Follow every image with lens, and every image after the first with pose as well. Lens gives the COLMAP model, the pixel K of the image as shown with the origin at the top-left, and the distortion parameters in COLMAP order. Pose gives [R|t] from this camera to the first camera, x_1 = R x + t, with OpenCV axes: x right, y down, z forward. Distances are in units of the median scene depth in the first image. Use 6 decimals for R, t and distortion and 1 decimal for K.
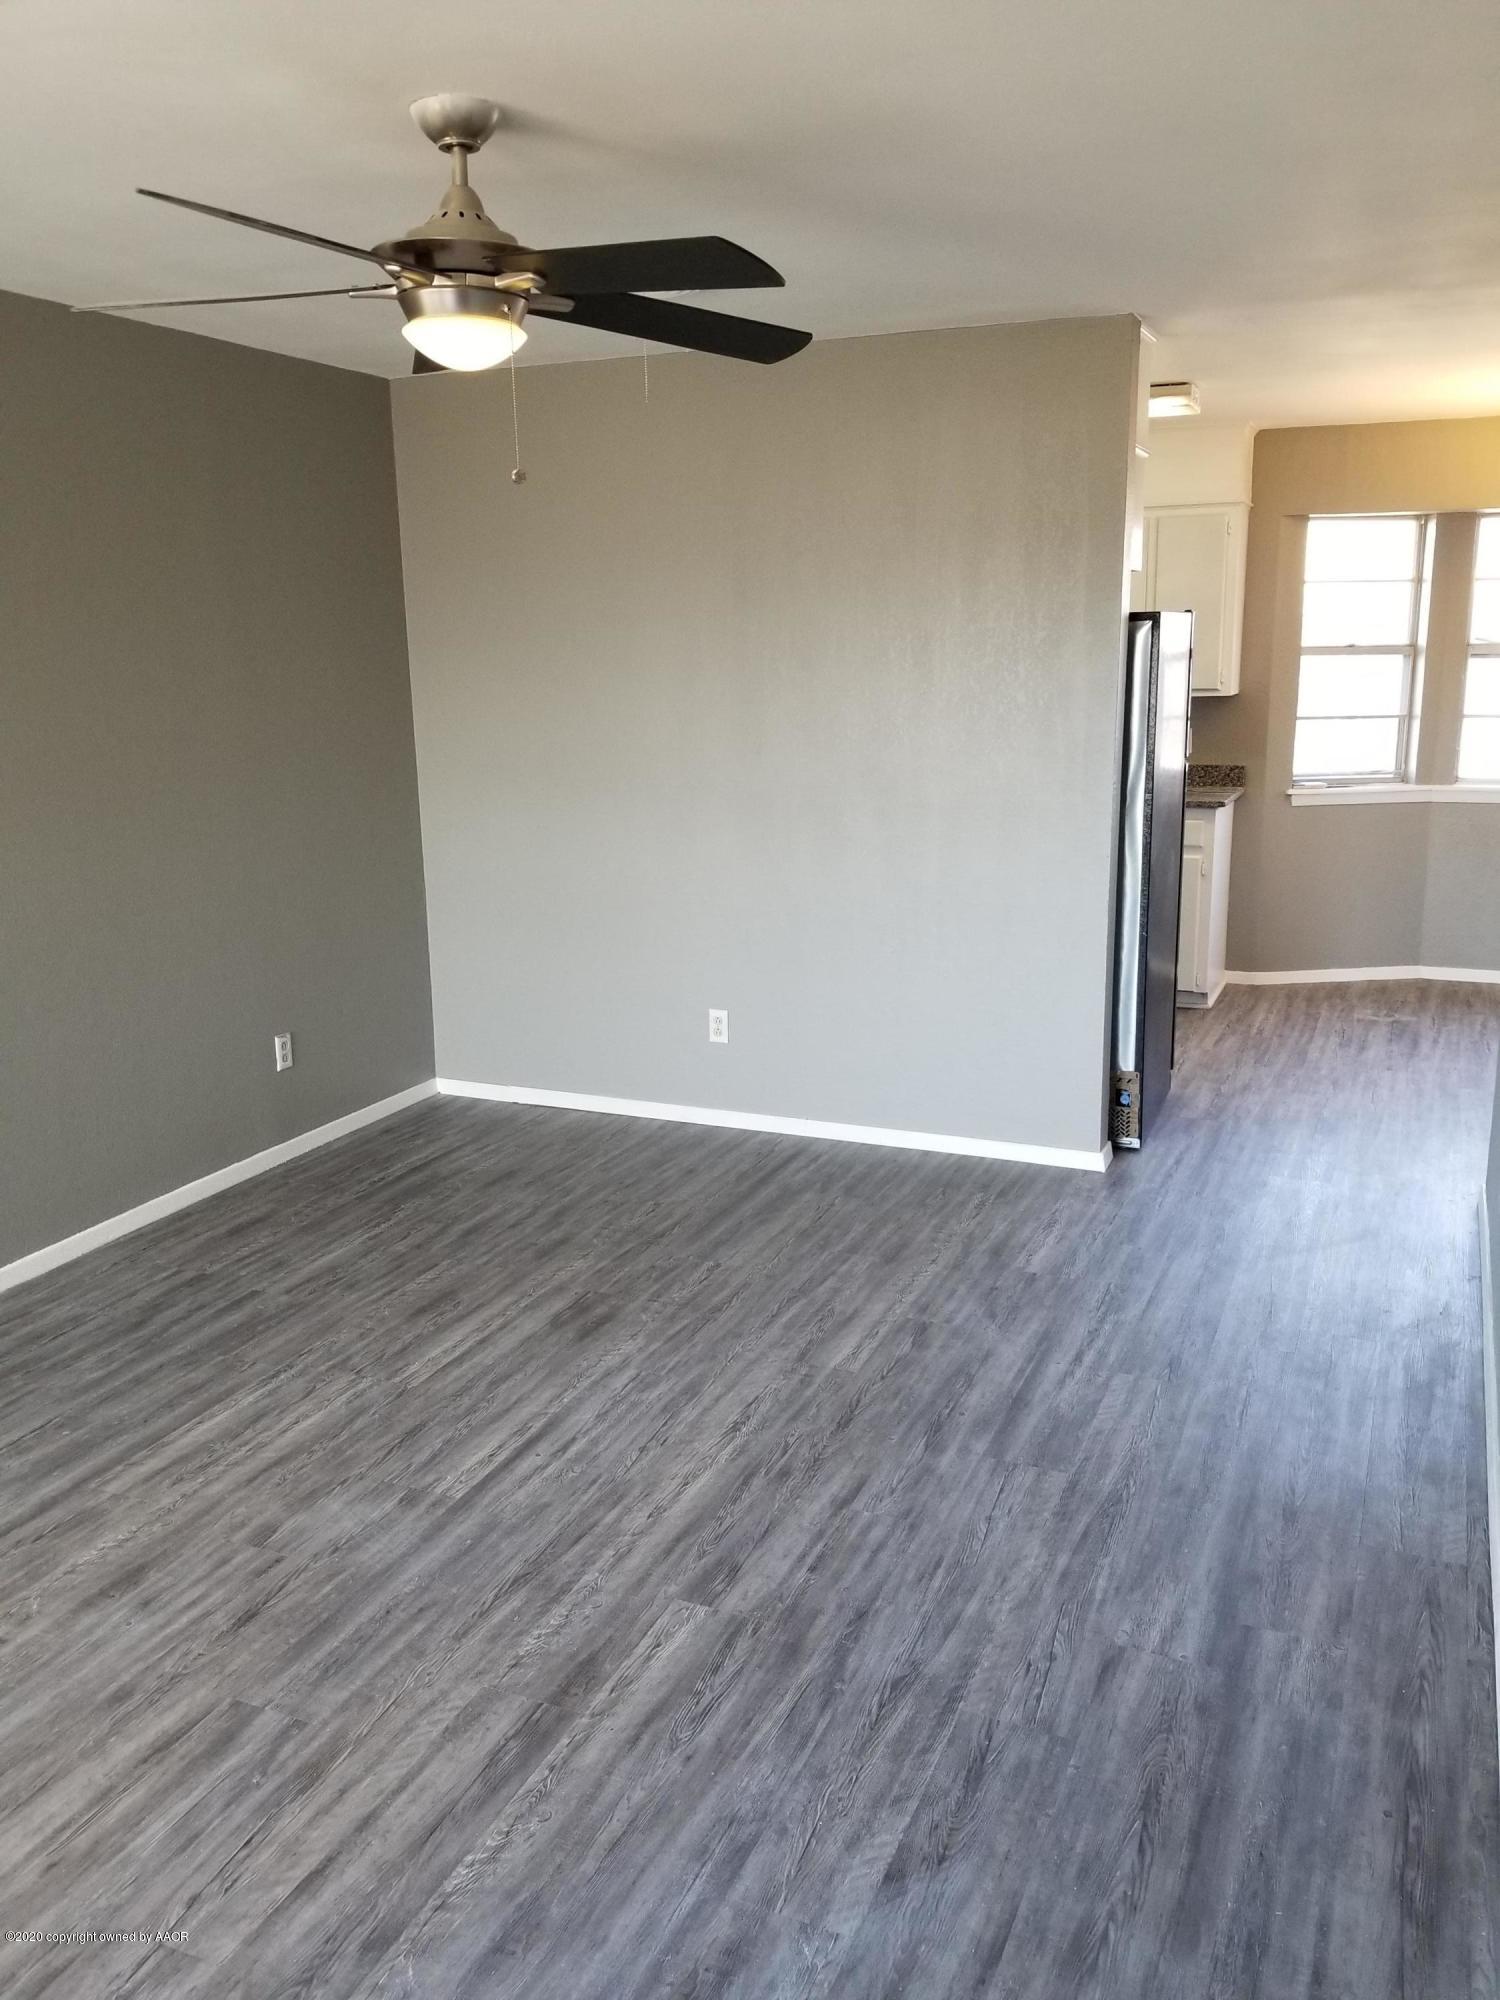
lens RADIAL K [[1540.1, 0, 750.0], [0, 1540.1, 1000.0], [0, 0, 1]] dist [0.005148, -0.029186]
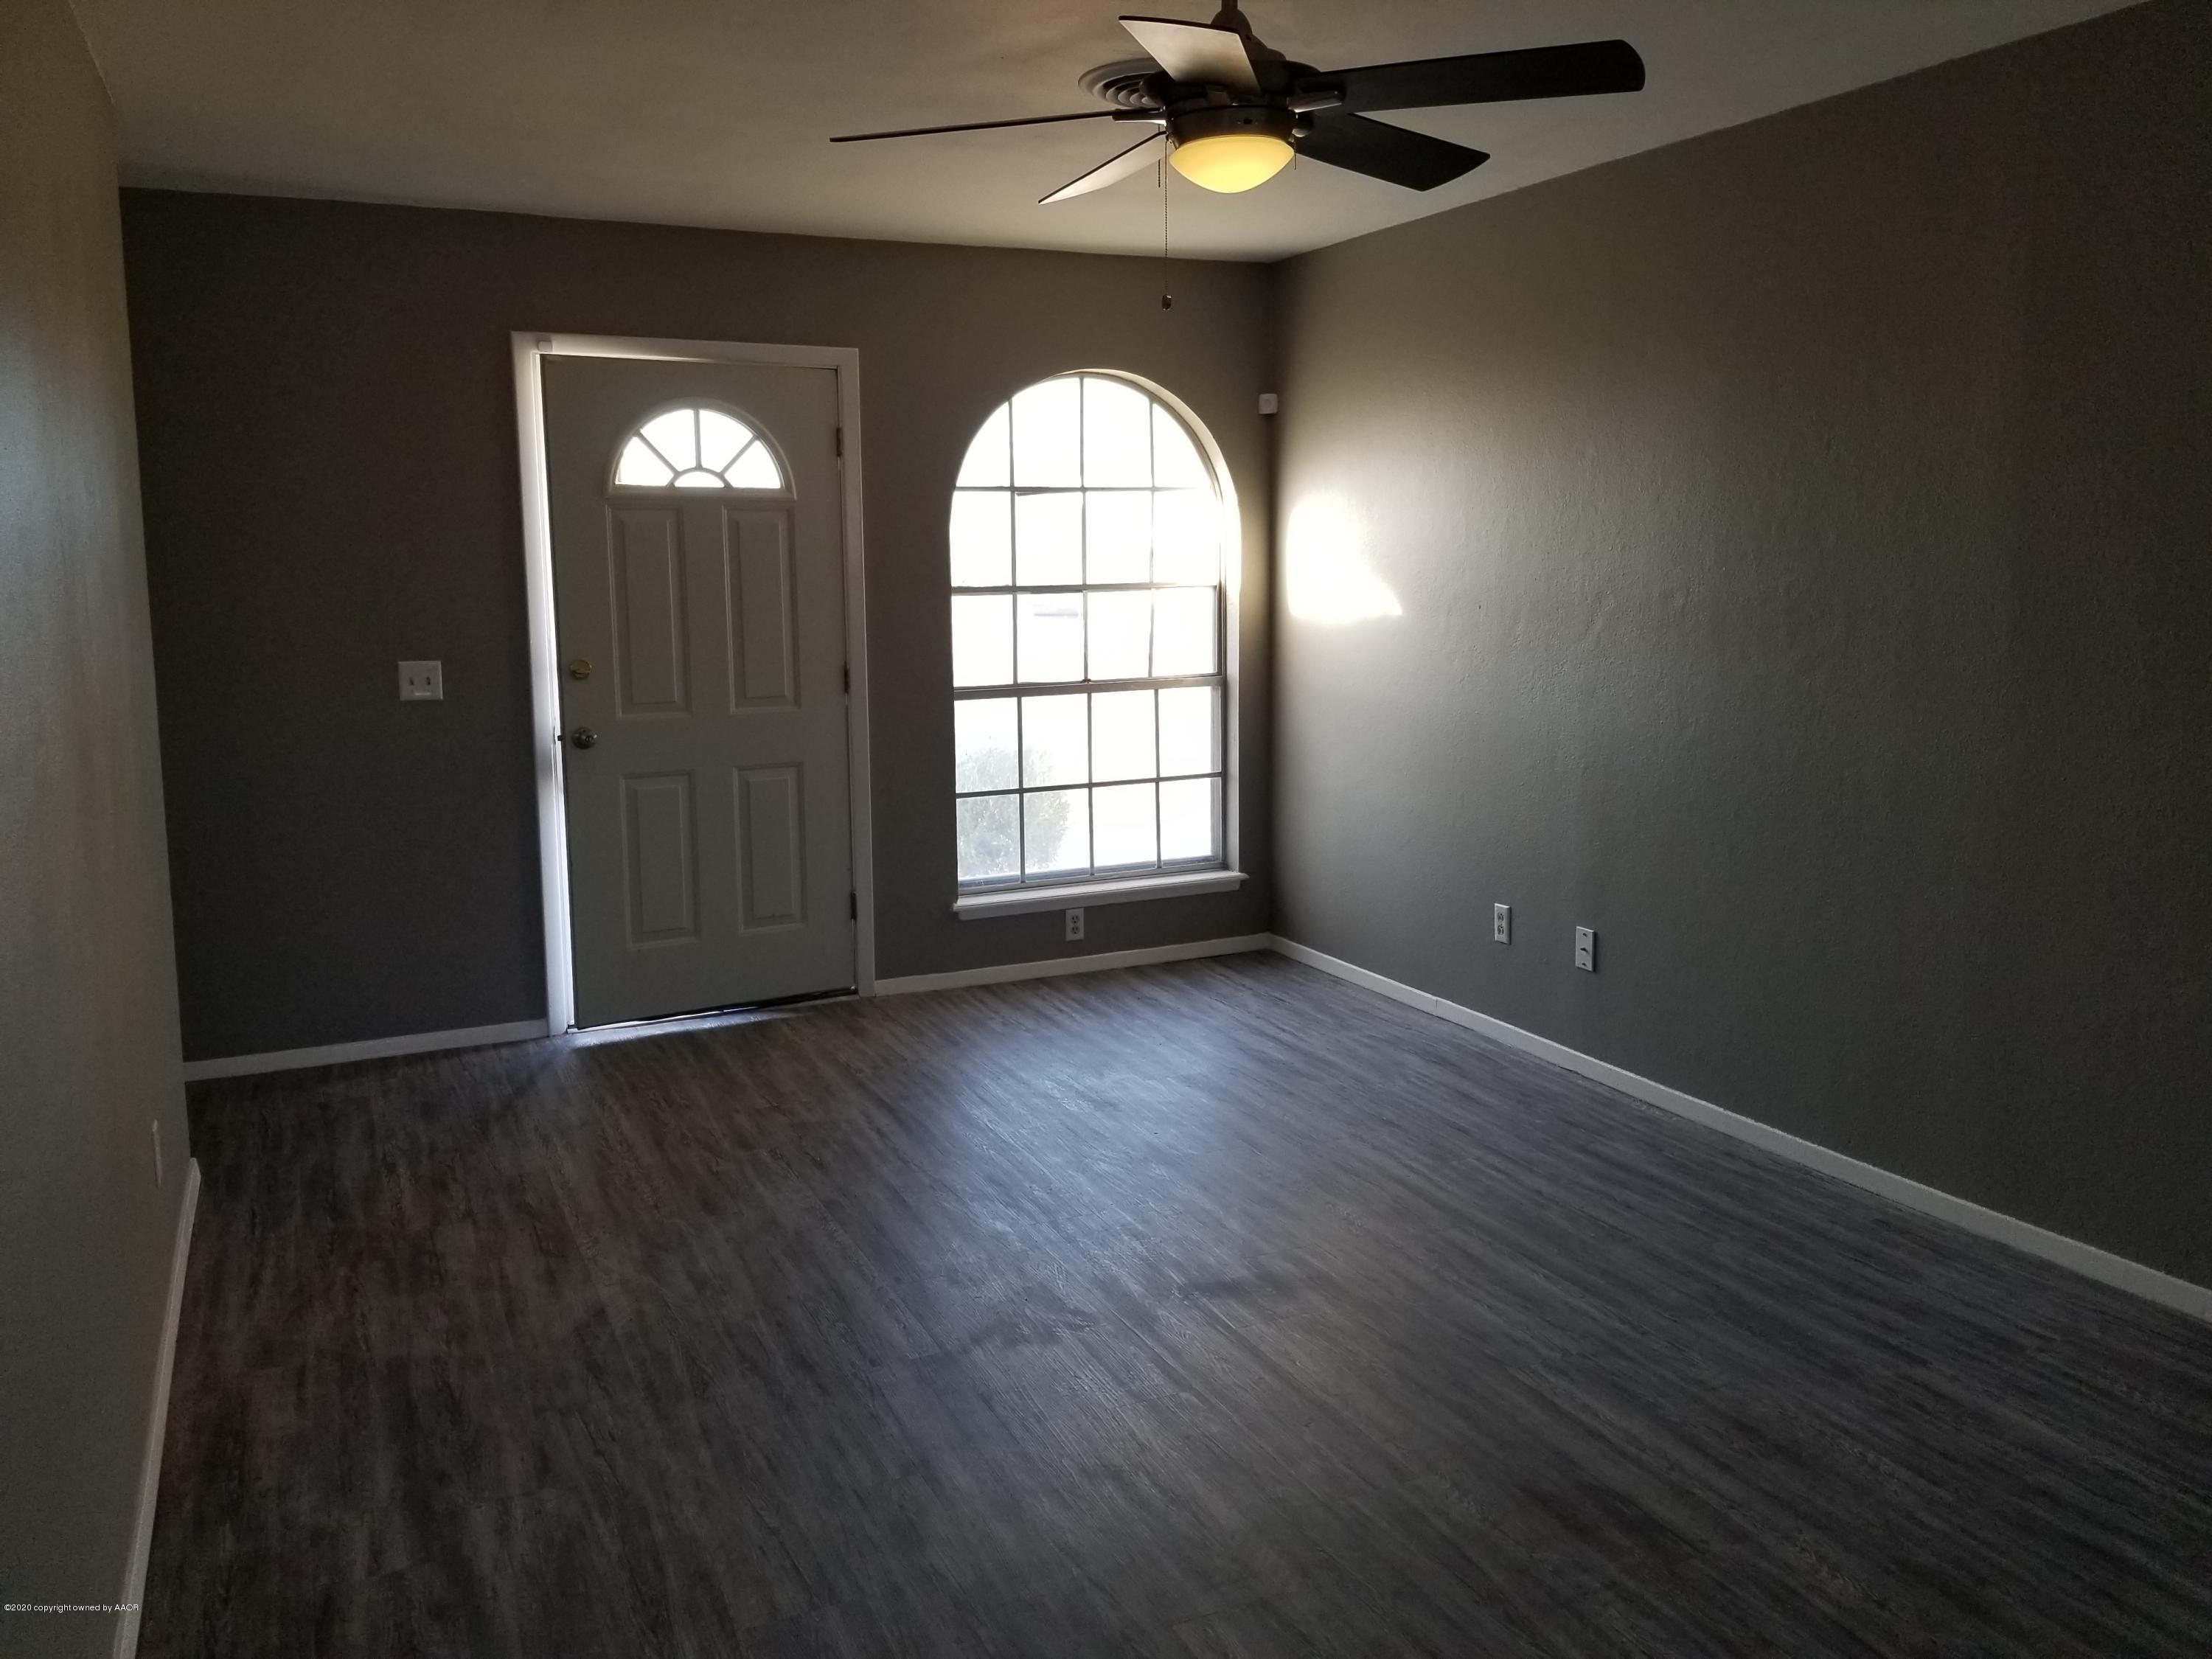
lens RADIAL K [[1703.3, 0, 1106.0], [0, 1703.3, 829.5], [0, 0, 1]] dist [0.005148, -0.029186]
pose [[-0.649426, 0.142212, -0.747008, 0.647206], [-0.154092, 0.937365, 0.312414, -0.310487], [0.744648, 0.317998, -0.586836, 1.511244]]
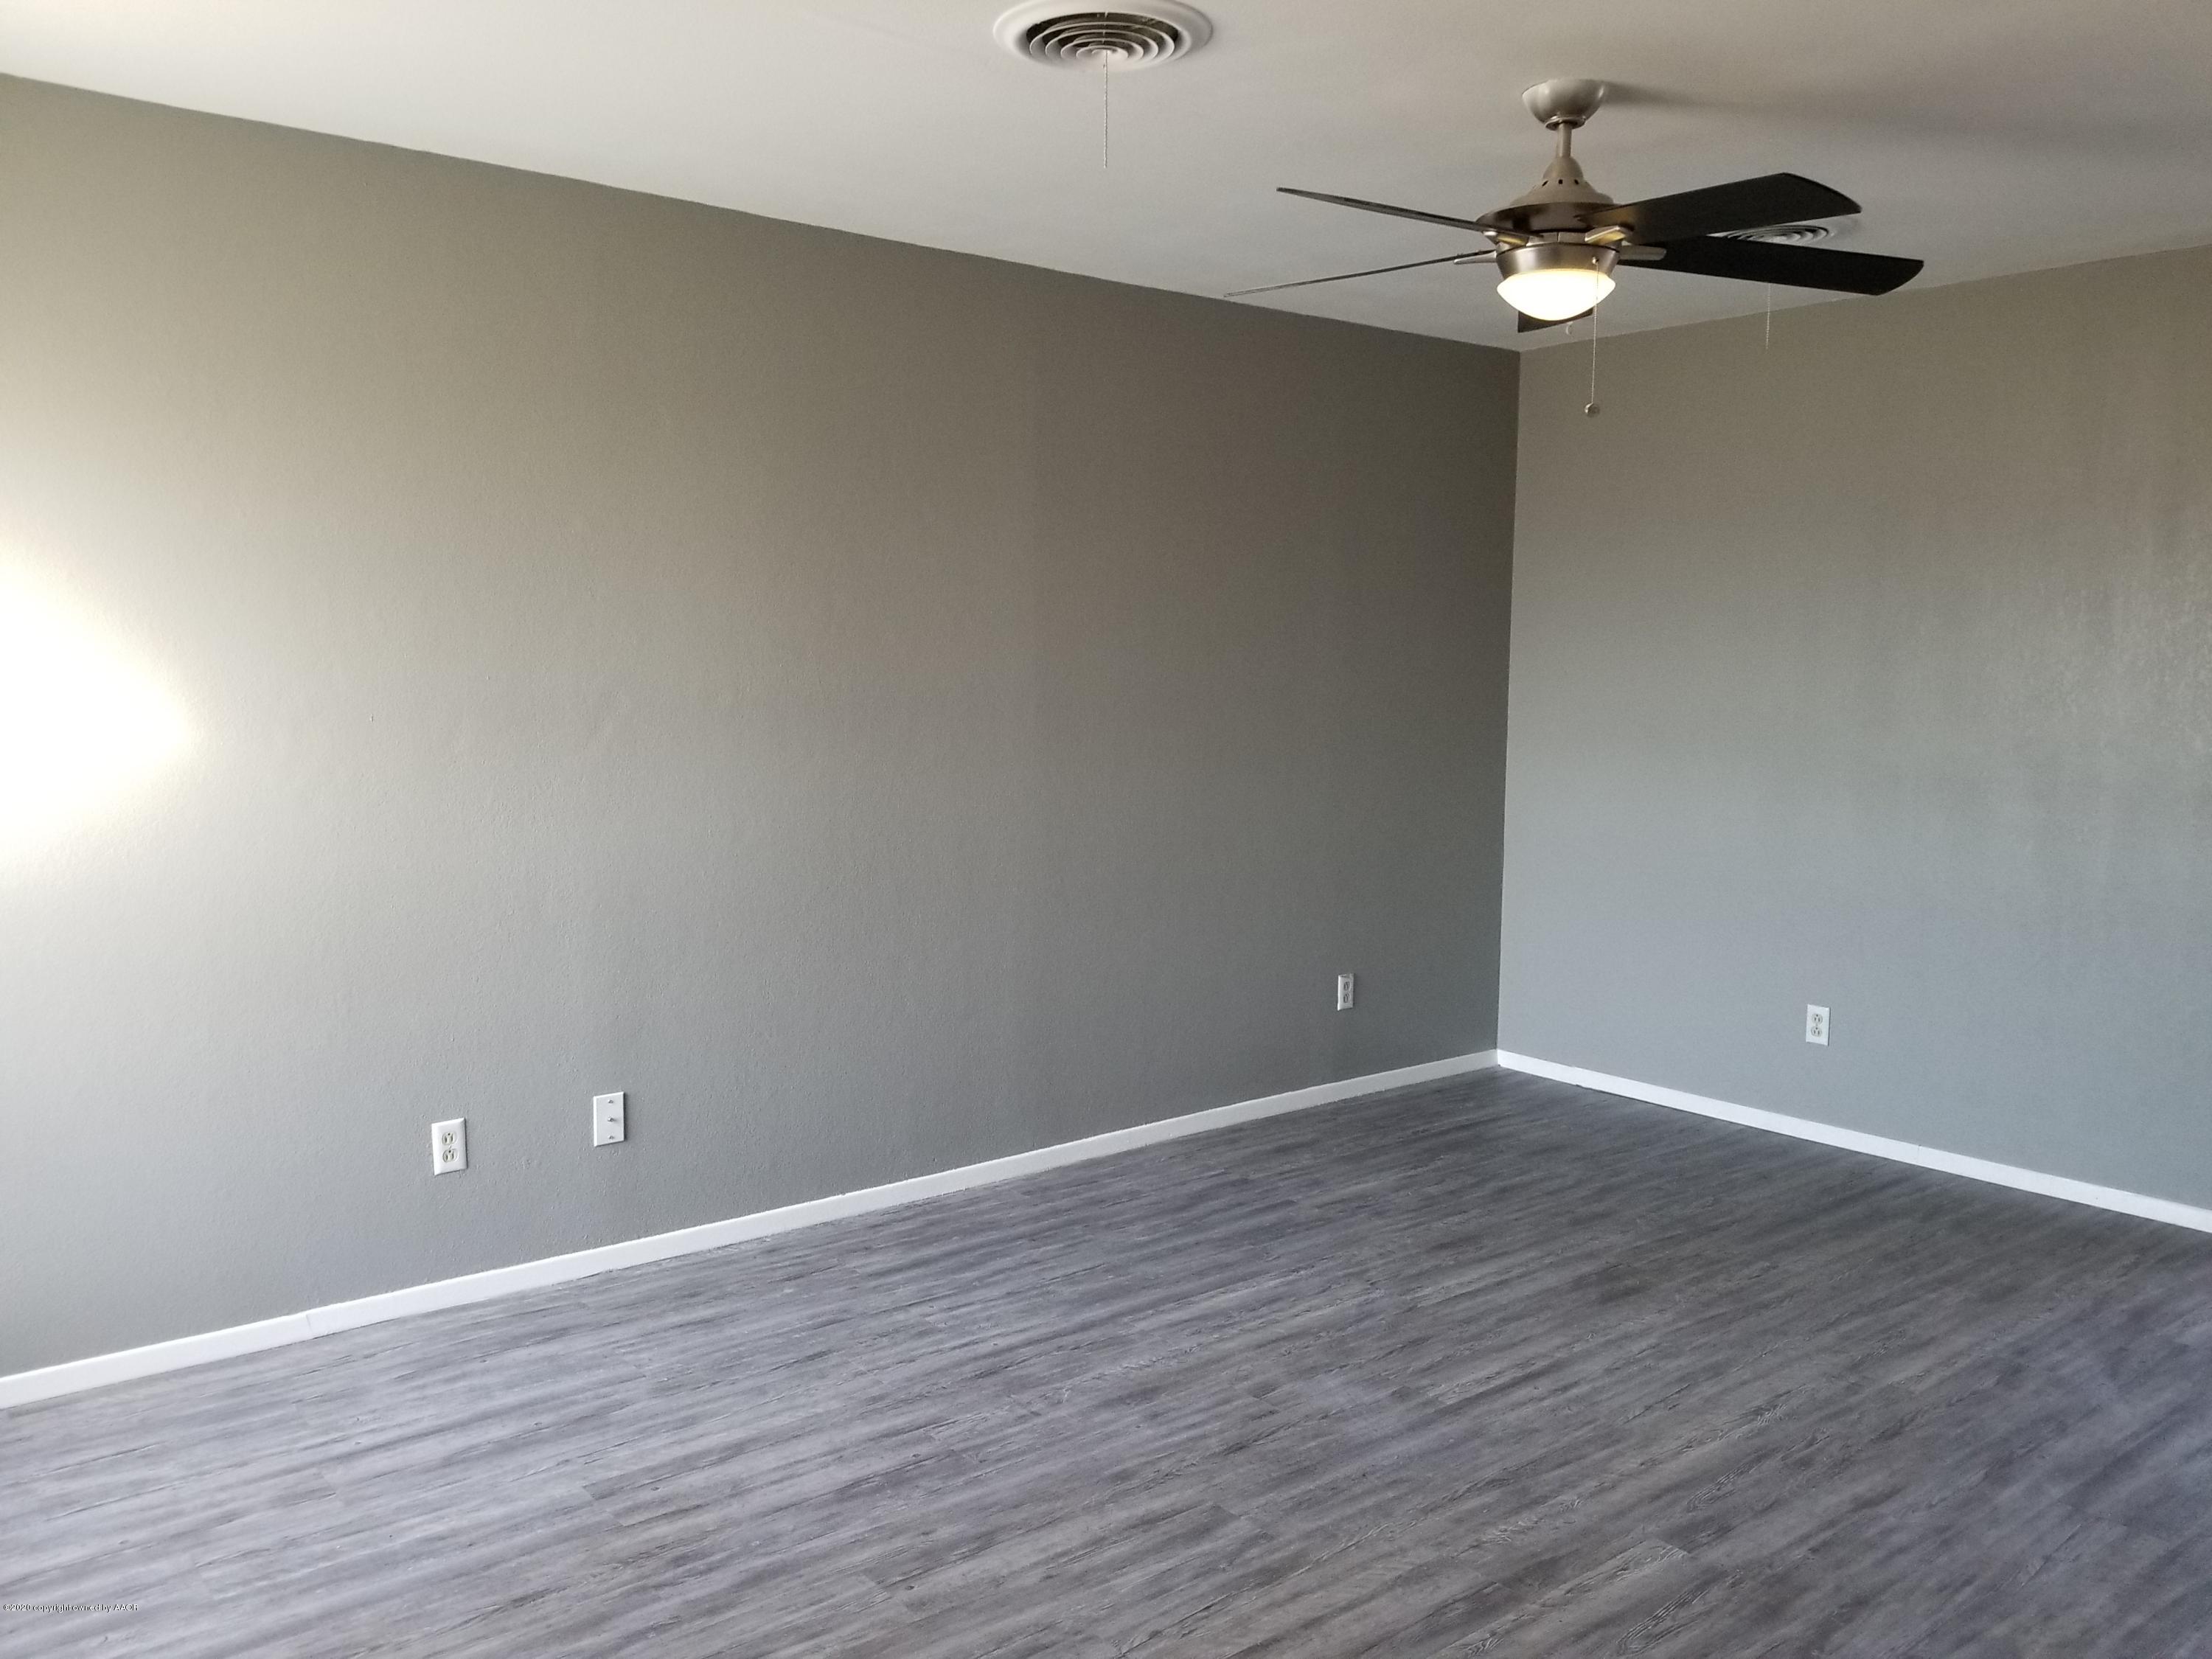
lens RADIAL K [[1666.3, 0, 1097.6], [0, 1666.3, 846.3], [0, 0, 1]] dist [0.124931, -0.115902]
pose [[0.888396, 0.078830, -0.452259, 0.081617], [-0.128985, 0.988324, -0.081104, 0.082619], [0.440586, 0.130388, 0.888191, -0.140463]]
